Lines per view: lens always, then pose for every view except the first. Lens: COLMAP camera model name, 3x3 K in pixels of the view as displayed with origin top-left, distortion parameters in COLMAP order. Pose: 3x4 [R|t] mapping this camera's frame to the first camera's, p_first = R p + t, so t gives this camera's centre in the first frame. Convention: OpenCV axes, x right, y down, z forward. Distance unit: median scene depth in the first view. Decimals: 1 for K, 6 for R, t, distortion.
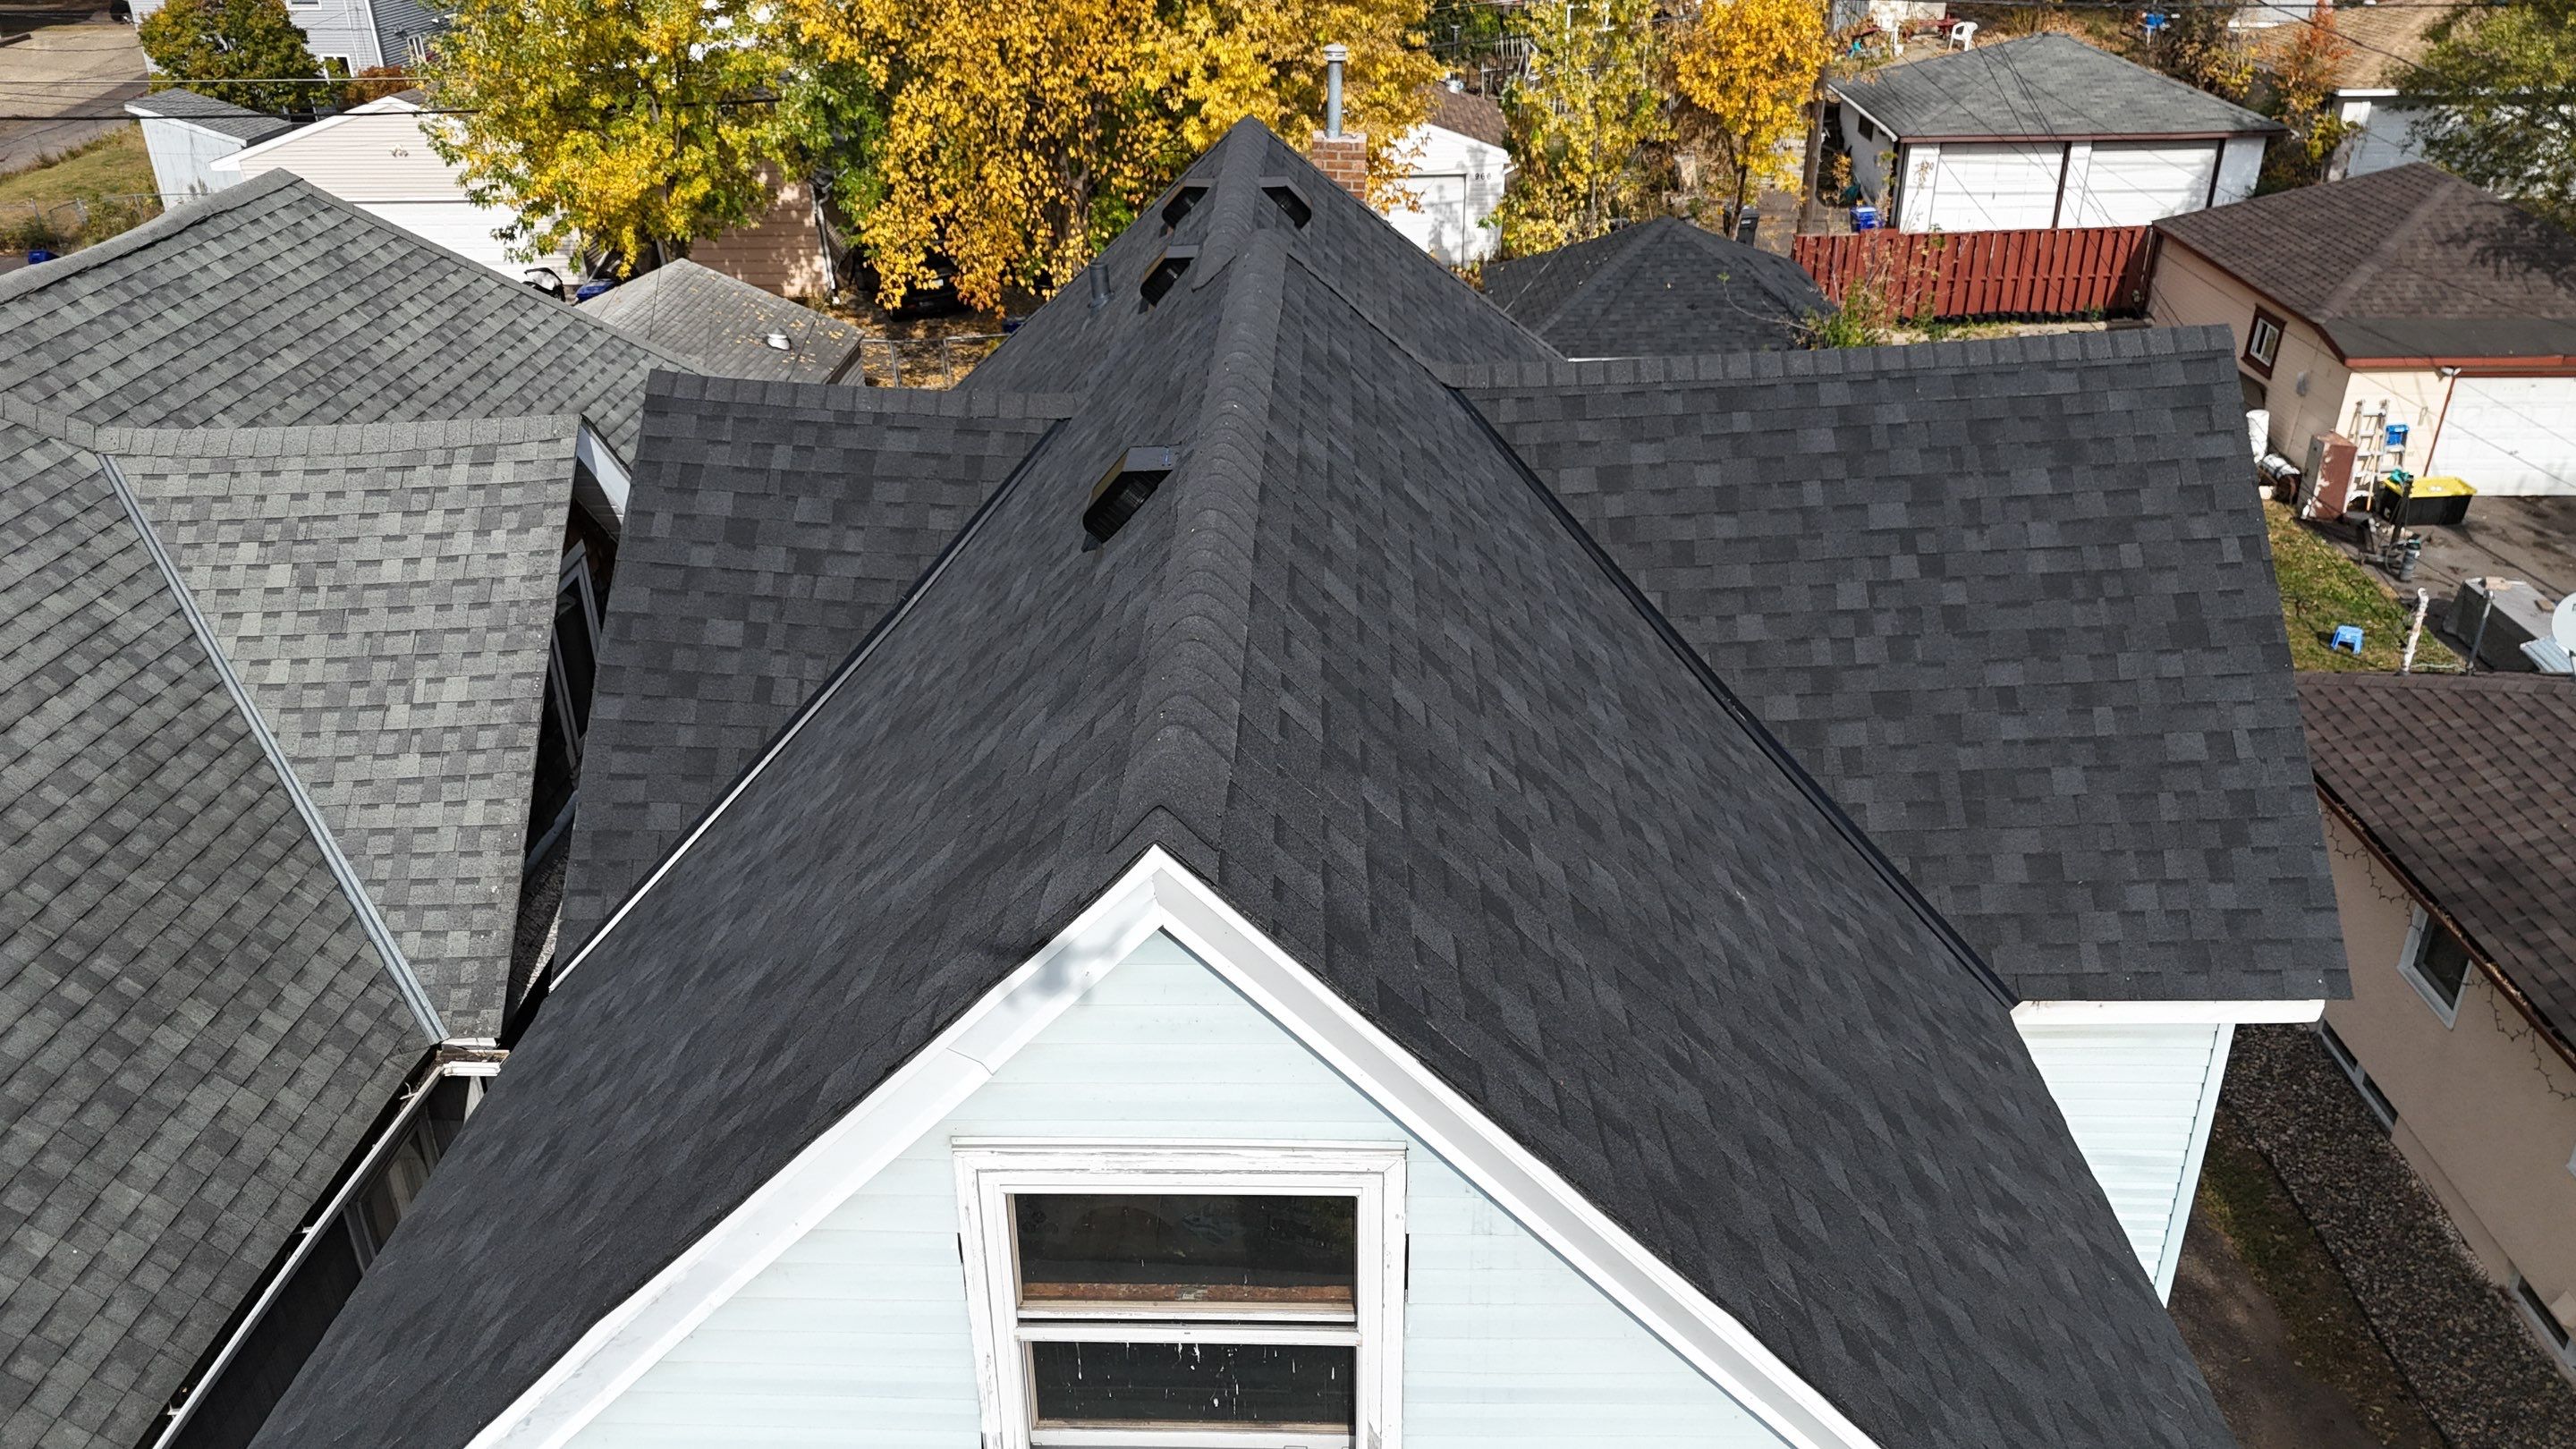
lens RADIAL K [[1895.5, 0, 1284.1], [0, 1895.5, 731.9], [0, 0, 1]] dist [0.069627, -0.067527]
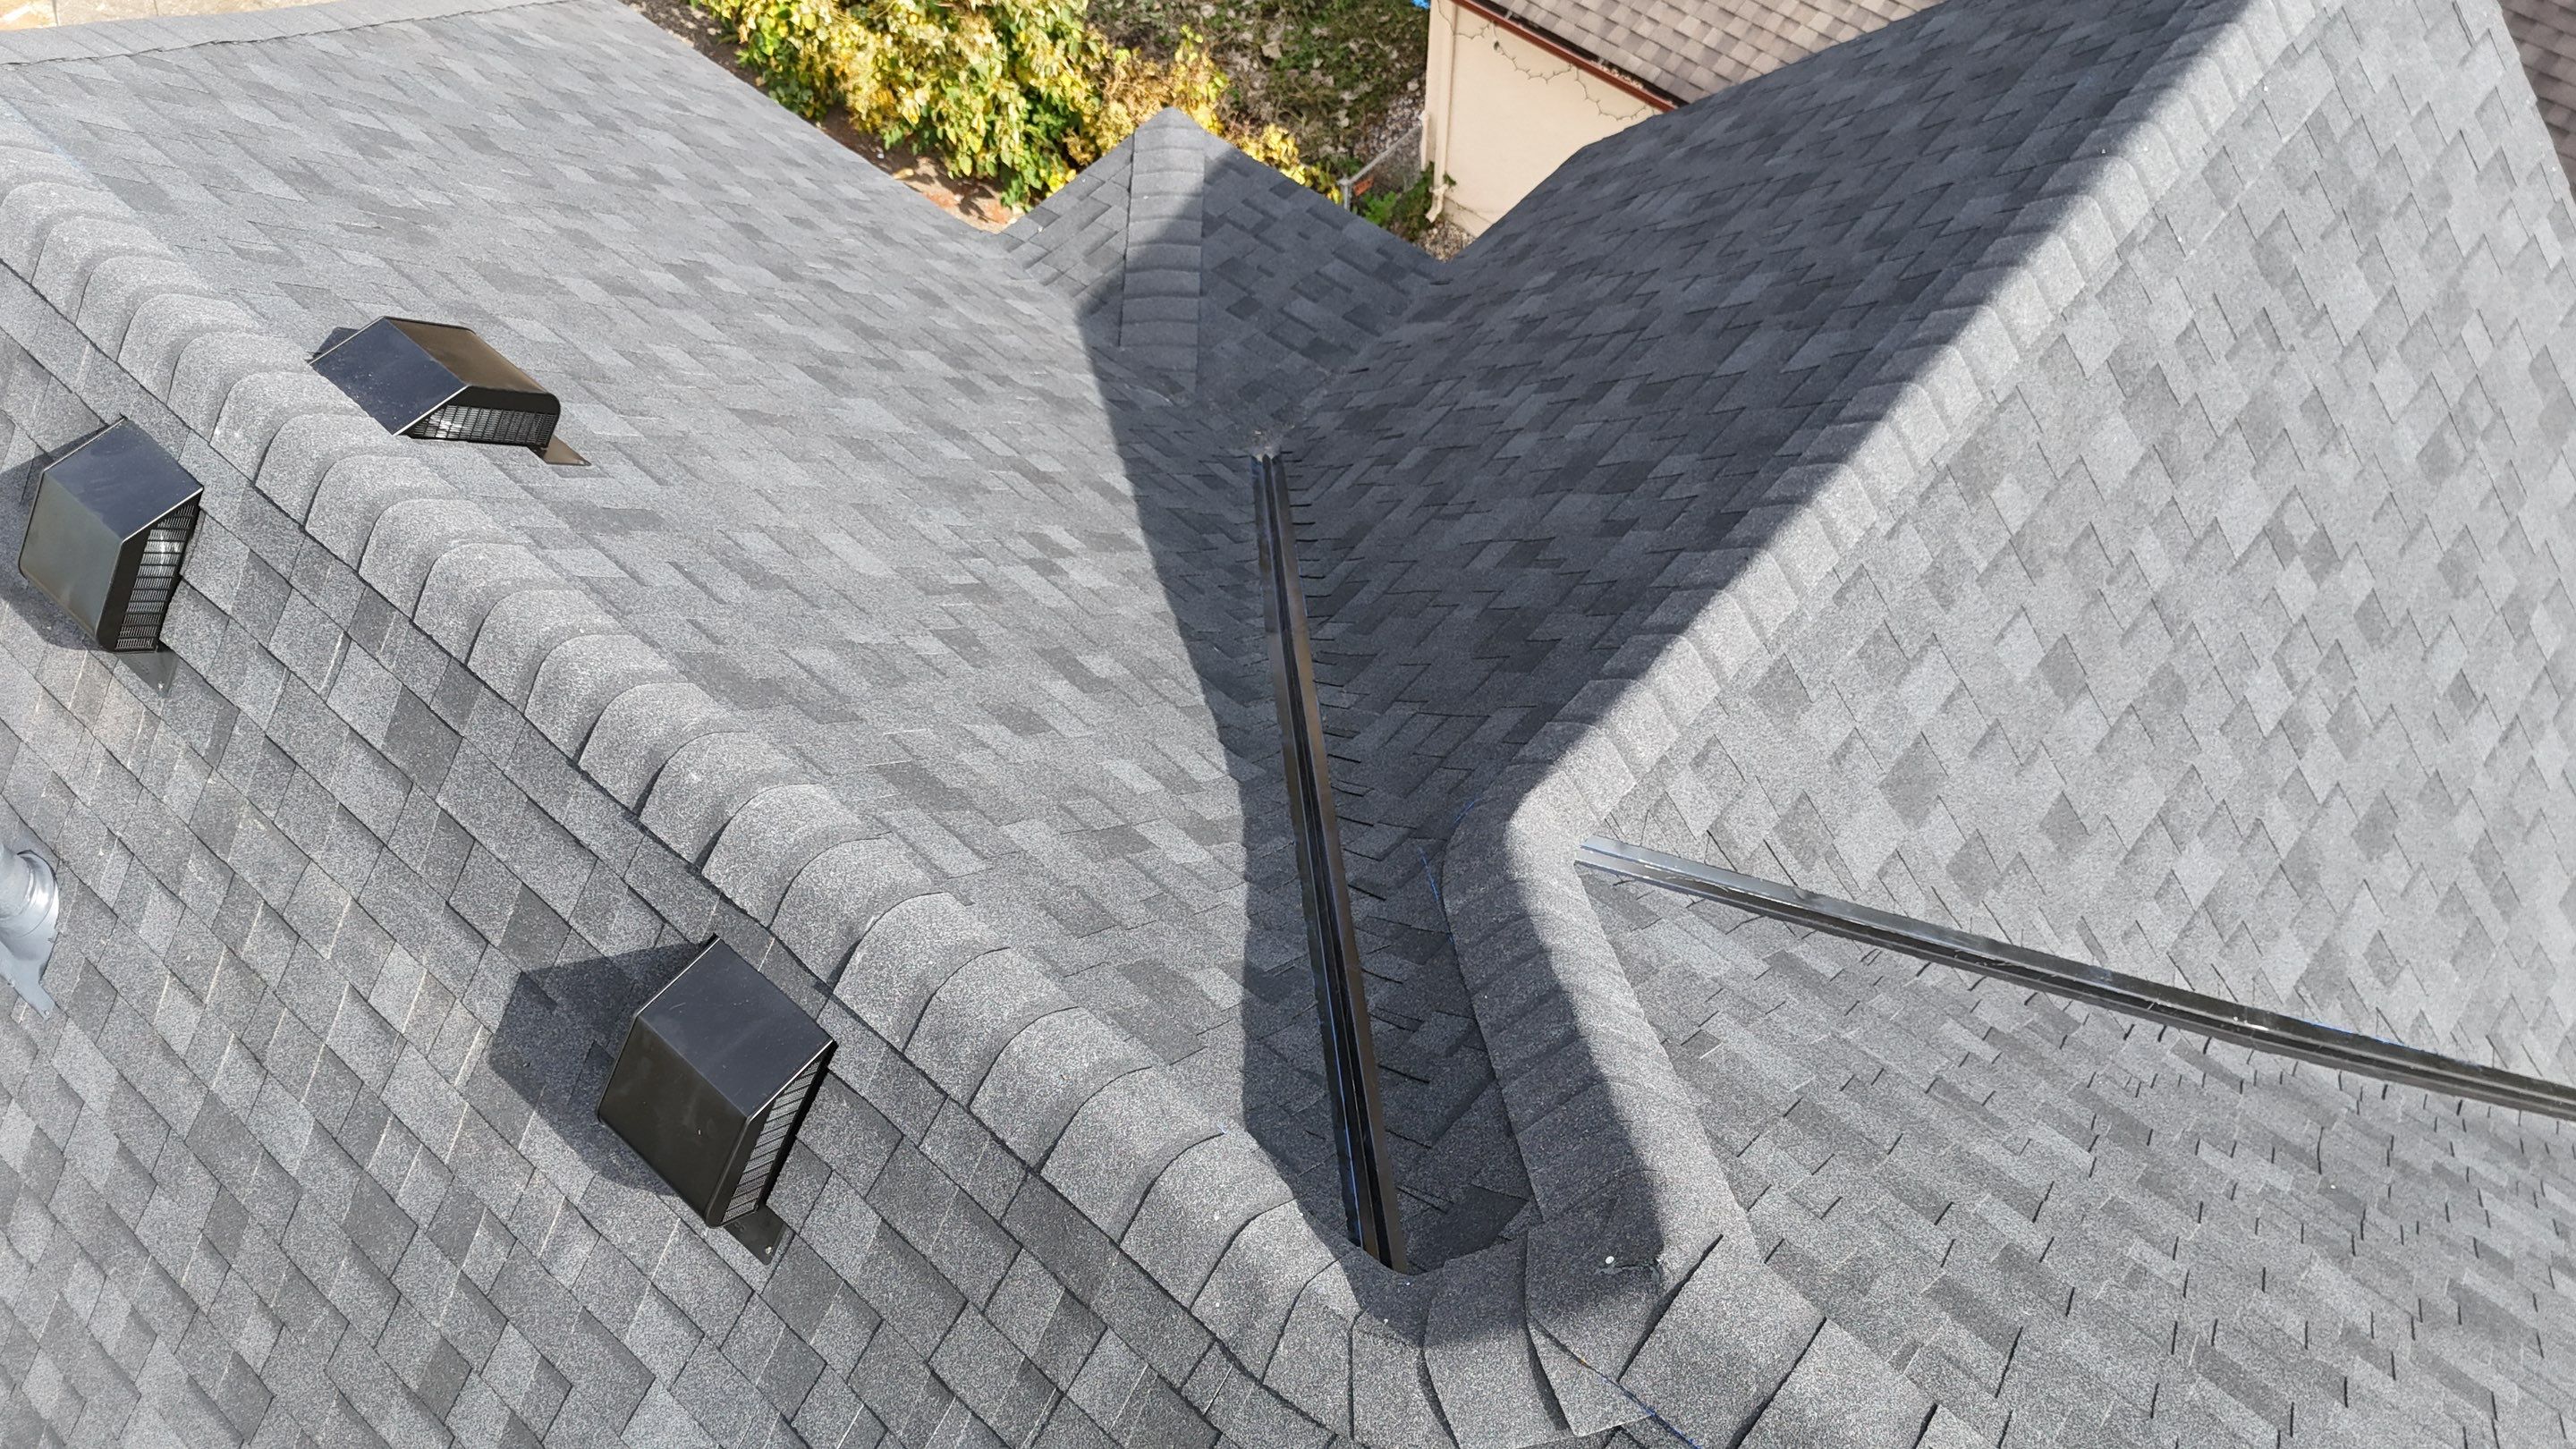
lens RADIAL K [[1895.5, 0, 1288.5], [0, 1895.5, 728.9], [0, 0, 1]] dist [0.069627, -0.067527]
pose [[0.640386, -0.638654, 0.426646, -0.101036], [0.356465, 0.739178, 0.571444, -0.451618], [-0.680322, -0.213860, 0.701017, 0.798236]]
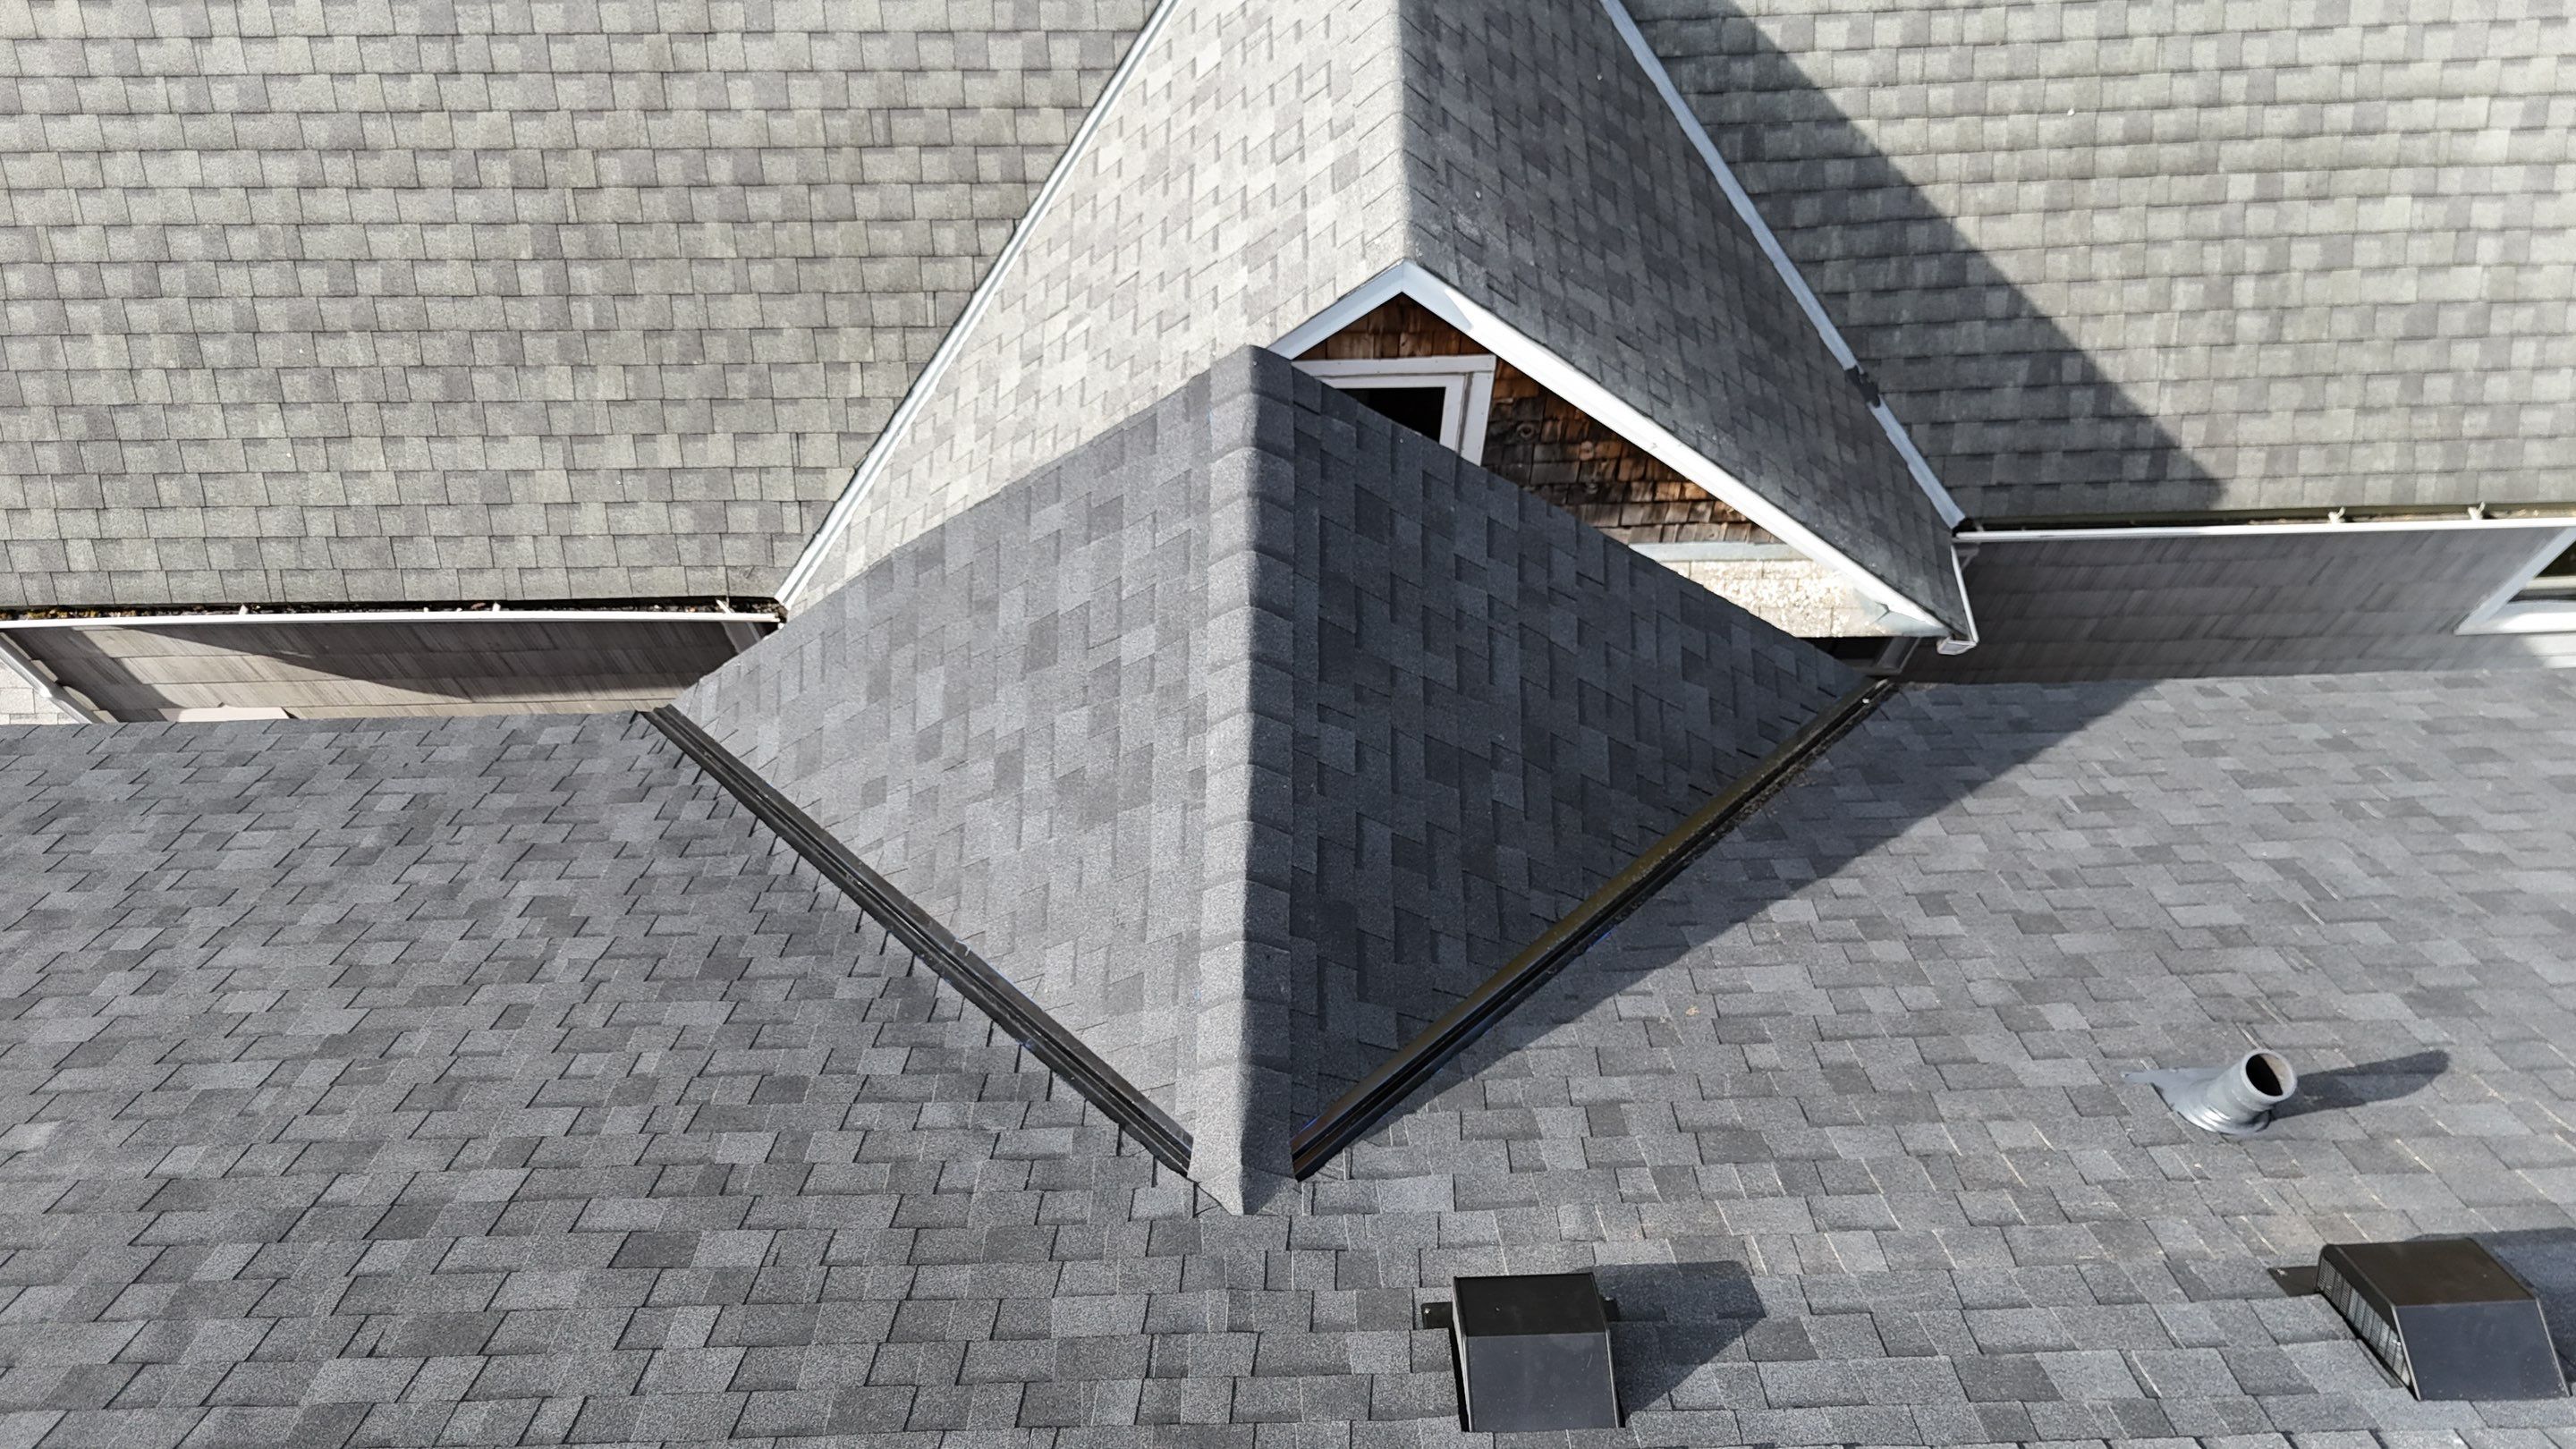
lens RADIAL K [[1895.5, 0, 1286.7], [0, 1895.5, 731.2], [0, 0, 1]] dist [0.069627, -0.067527]
pose [[0.046567, 0.903841, -0.425326, -0.015798], [-0.442999, 0.400313, 0.802185, -0.596256], [0.895312, 0.151064, 0.419042, 0.848883]]
